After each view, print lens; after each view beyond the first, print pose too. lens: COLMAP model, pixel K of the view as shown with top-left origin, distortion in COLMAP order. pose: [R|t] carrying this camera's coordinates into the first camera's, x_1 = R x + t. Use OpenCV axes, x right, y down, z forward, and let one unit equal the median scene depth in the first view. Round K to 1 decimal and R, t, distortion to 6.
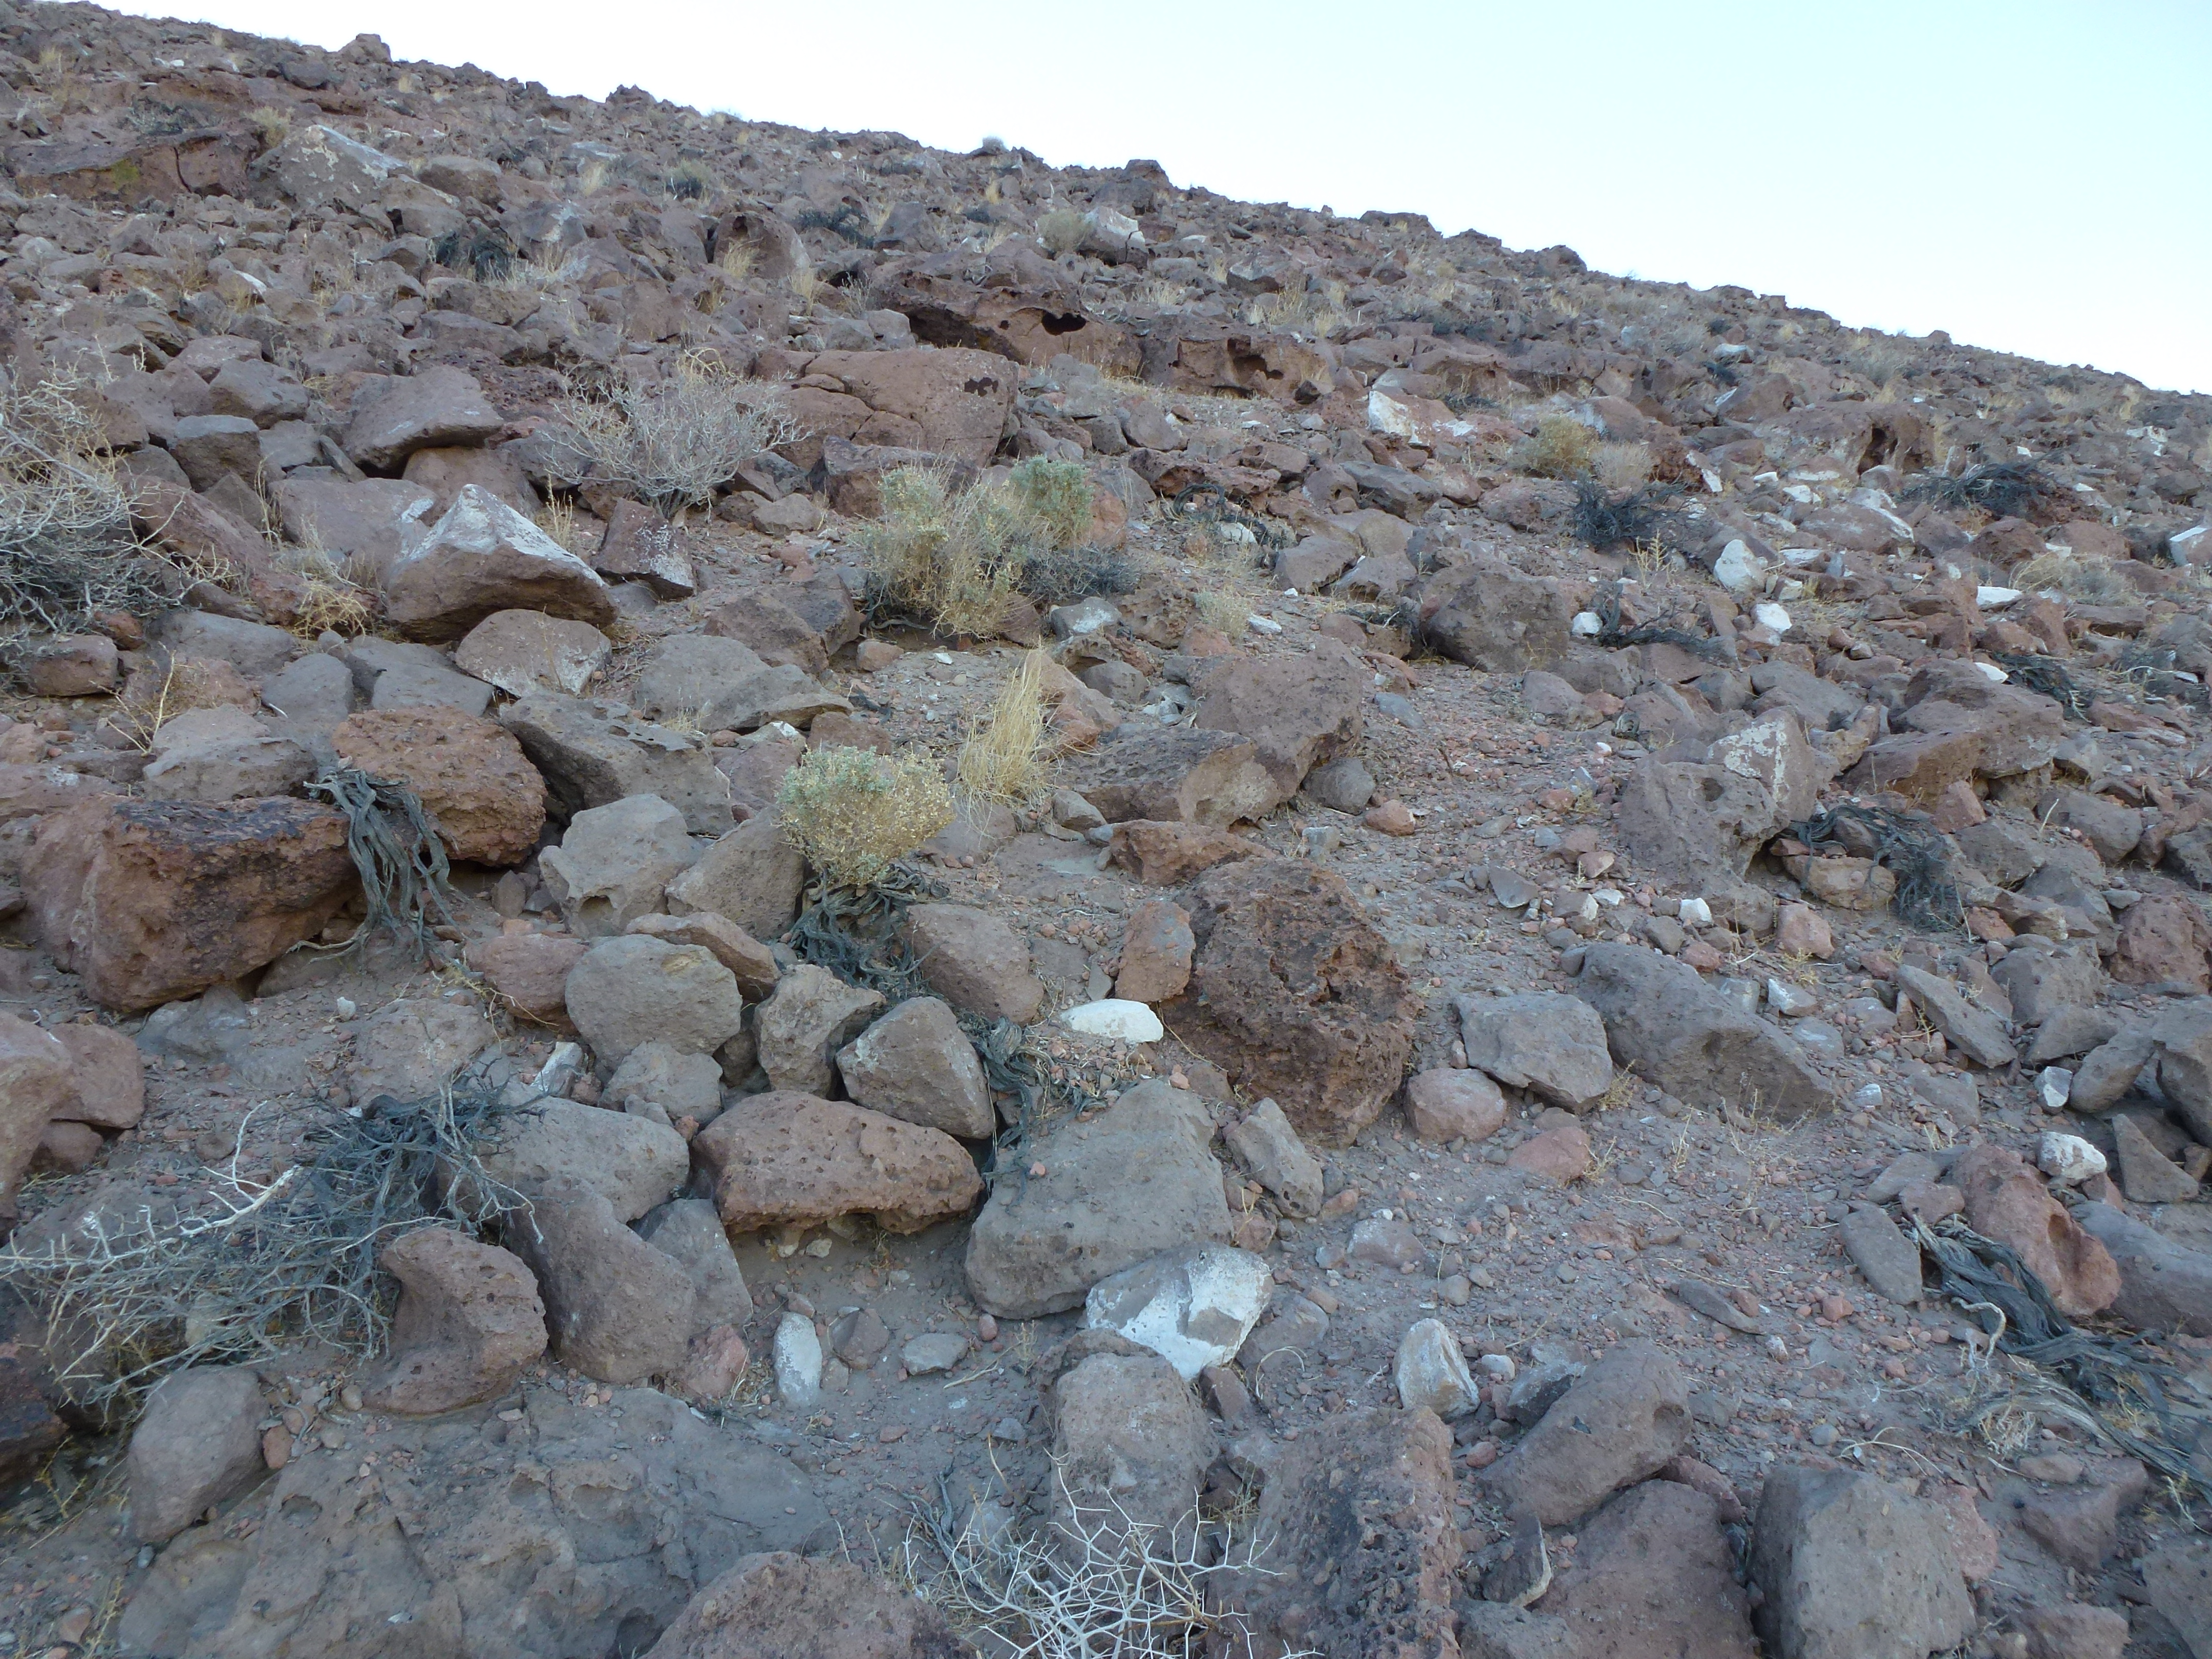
lens RADIAL K [[1590.6, 0, 1102.1], [0, 1590.6, 836.7], [0, 0, 1]] dist [-0.069787, 0.037165]
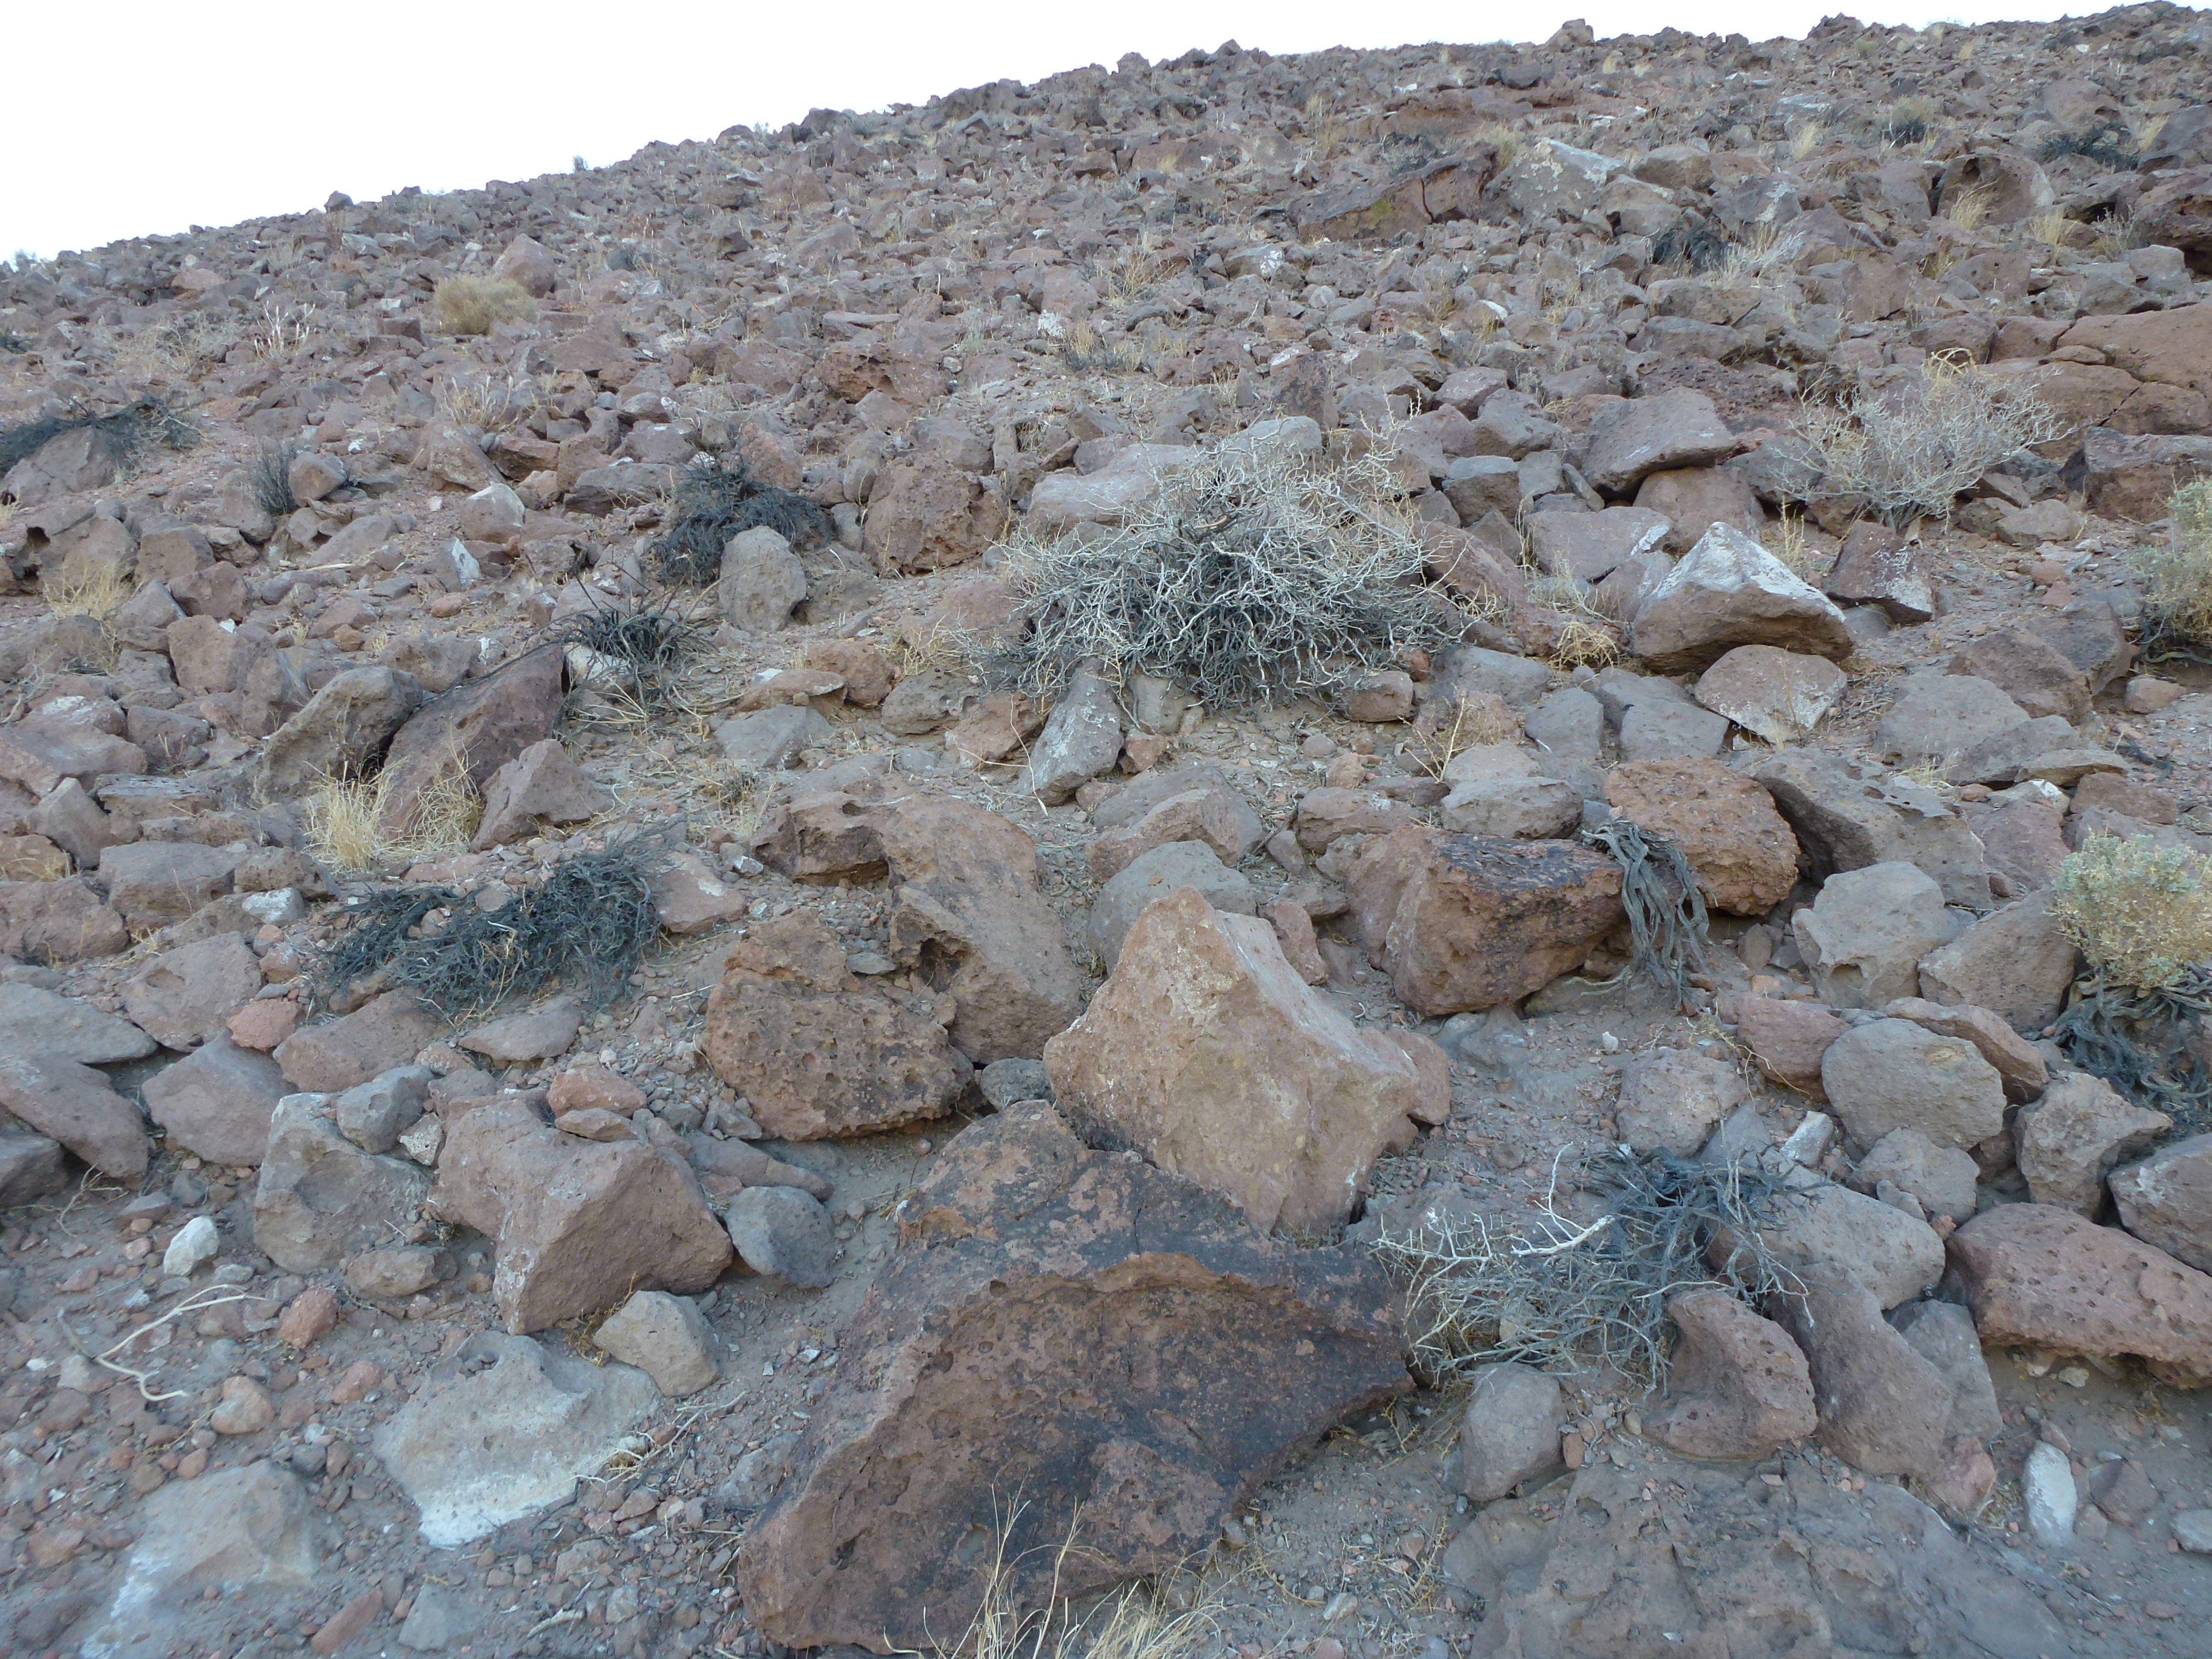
lens RADIAL K [[1590.6, 0, 1102.1], [0, 1590.6, 836.7], [0, 0, 1]] dist [-0.069787, 0.037165]
pose [[0.770427, 0.088035, -0.631421, -0.052681], [-0.066542, 0.996114, 0.057691, -0.063432], [0.634046, -0.002431, 0.773292, -0.080035]]
